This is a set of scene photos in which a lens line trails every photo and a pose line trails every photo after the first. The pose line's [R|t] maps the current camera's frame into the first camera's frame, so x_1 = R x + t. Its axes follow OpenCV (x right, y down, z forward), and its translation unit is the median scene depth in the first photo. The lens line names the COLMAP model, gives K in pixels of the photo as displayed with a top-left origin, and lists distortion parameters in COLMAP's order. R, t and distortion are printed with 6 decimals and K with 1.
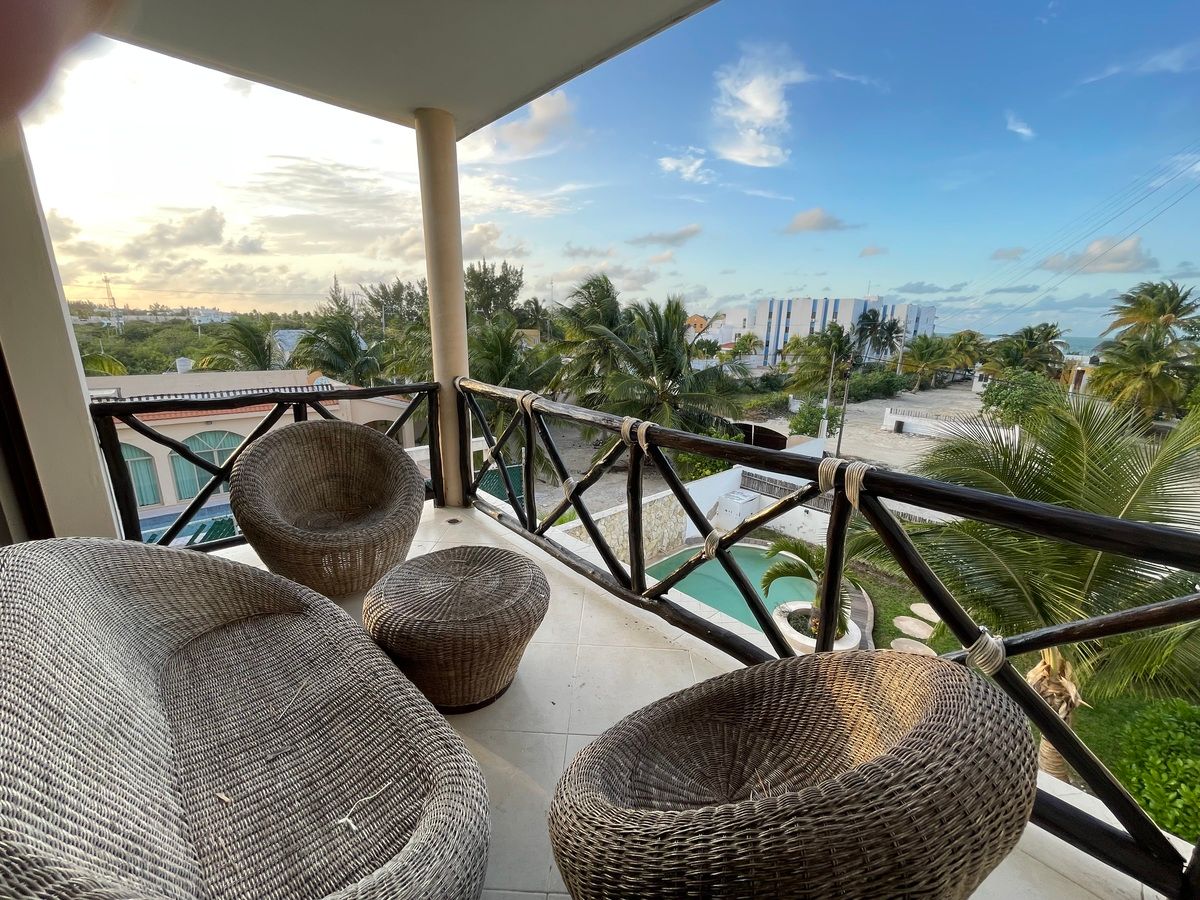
lens RADIAL K [[484.2, 0, 609.6], [0, 484.2, 455.0], [0, 0, 1]] dist [-0.011382, 0.001883]
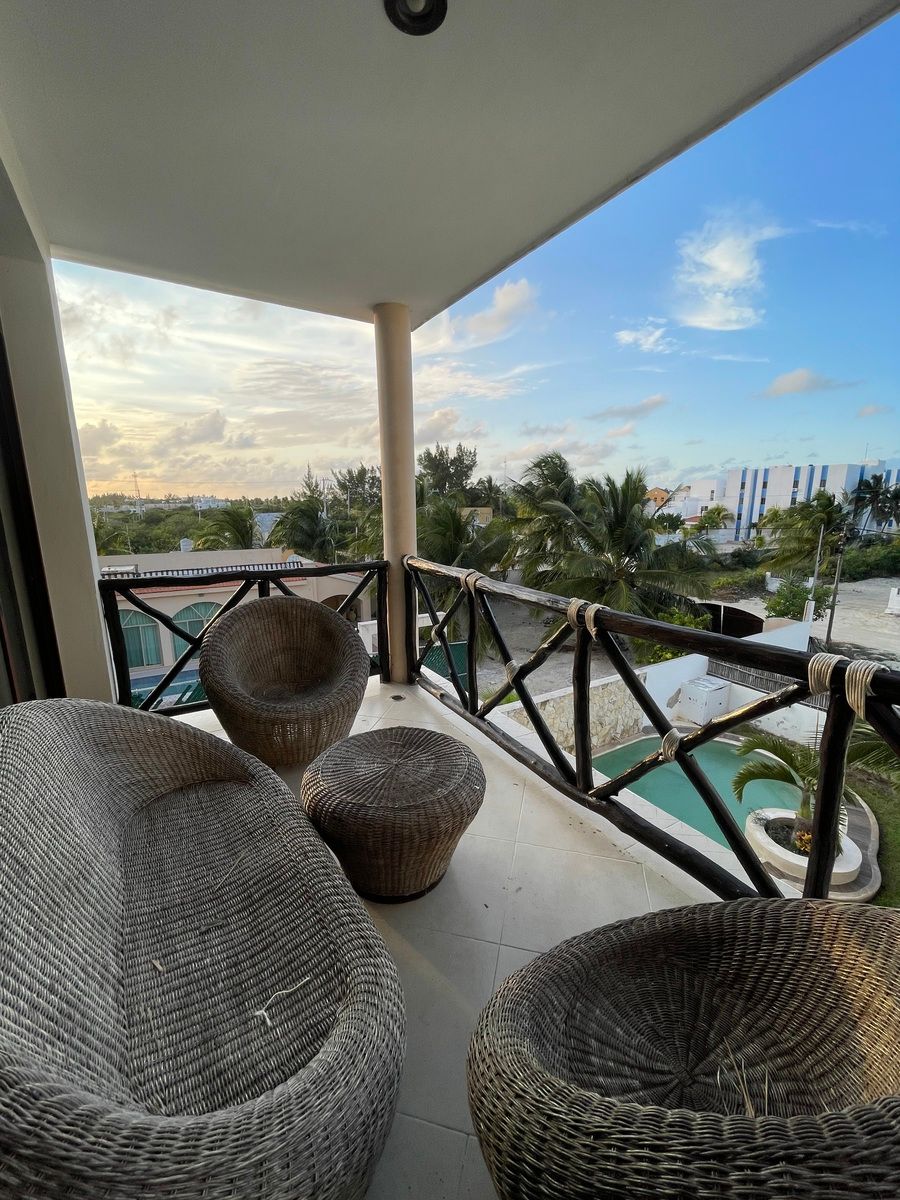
lens RADIAL K [[484.2, 0, 456.5], [0, 484.2, 602.6], [0, 0, 1]] dist [-0.011382, 0.001883]
pose [[0.976756, 0.016986, -0.213680, 0.012083], [-0.029454, 0.998035, -0.055303, -0.010613], [0.212321, 0.060311, 0.975337, 0.040164]]
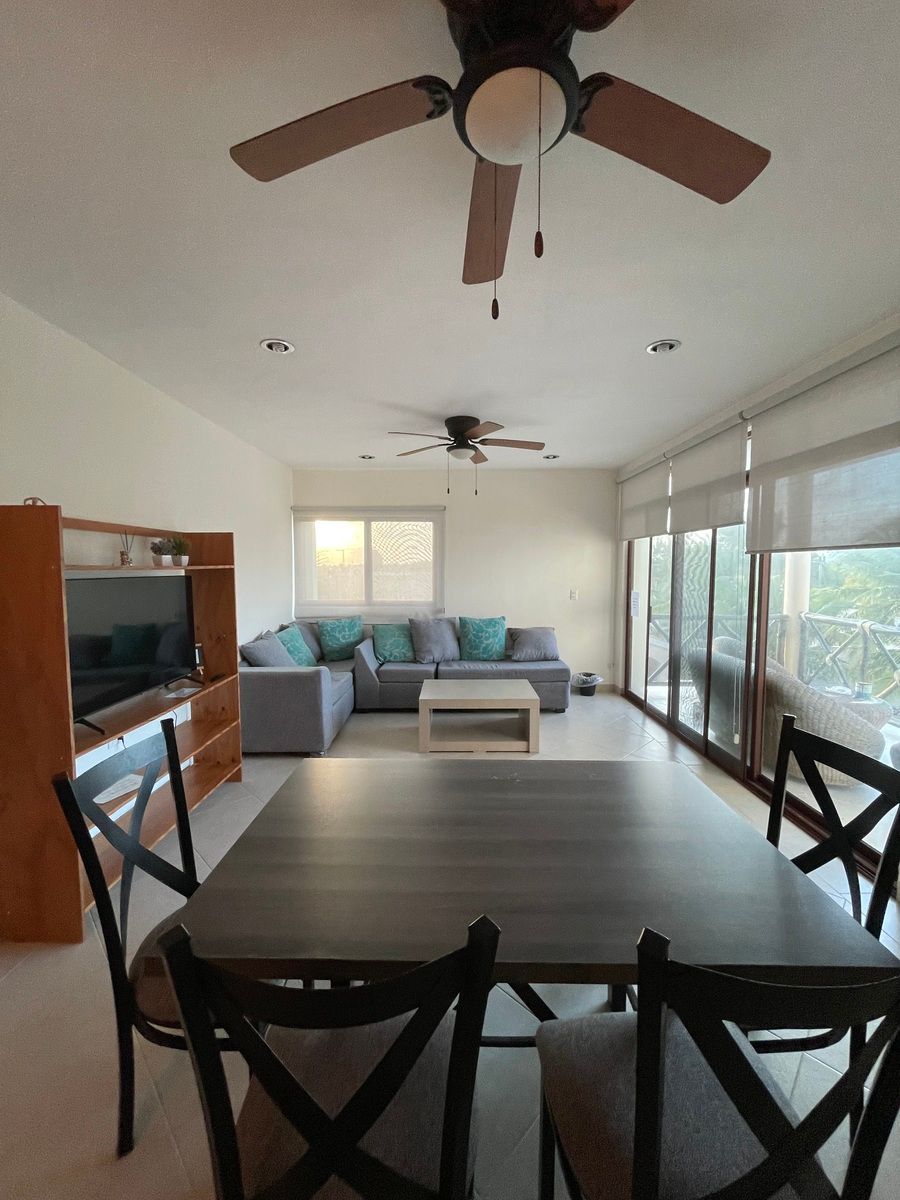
lens RADIAL K [[484.2, 0, 447.7], [0, 484.2, 599.7], [0, 0, 1]] dist [-0.011382, 0.001883]
pose [[0.725460, 0.024266, -0.687836, -0.075552], [-0.162623, 0.977124, -0.137046, 0.290117], [0.668776, 0.211280, 0.712811, -1.316314]]
